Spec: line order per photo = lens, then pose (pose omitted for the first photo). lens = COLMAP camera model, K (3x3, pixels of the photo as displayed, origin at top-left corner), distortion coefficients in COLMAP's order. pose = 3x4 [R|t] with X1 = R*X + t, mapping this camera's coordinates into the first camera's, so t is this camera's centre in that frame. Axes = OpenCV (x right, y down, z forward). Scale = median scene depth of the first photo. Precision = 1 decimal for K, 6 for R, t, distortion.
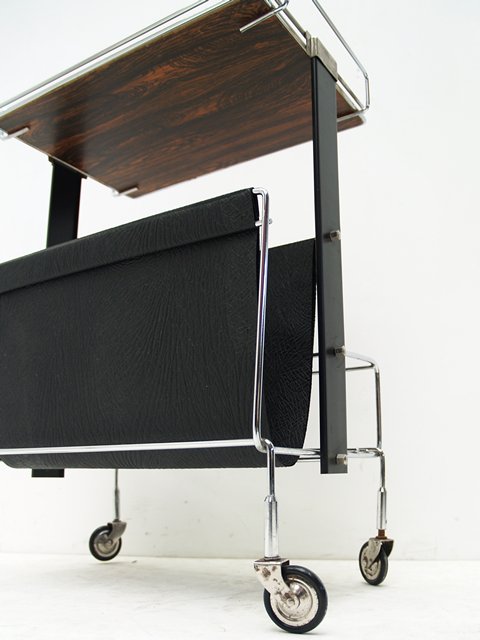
lens RADIAL K [[603.1, 0, 240.0], [0, 603.1, 320.0], [0, 0, 1]] dist [-0.004698, -0.005210]
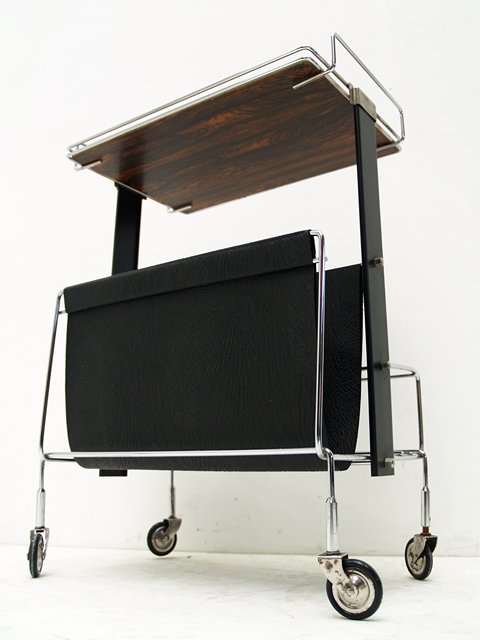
lens RADIAL K [[637.0, 0, 242.8], [0, 637.0, 260.4], [0, 0, 1]] dist [-0.014921, 0.020093]
pose [[0.999471, -0.010652, -0.030729, -0.054817], [0.008835, 0.998238, -0.058680, -0.067191], [0.031300, 0.058377, 0.997804, -0.181266]]
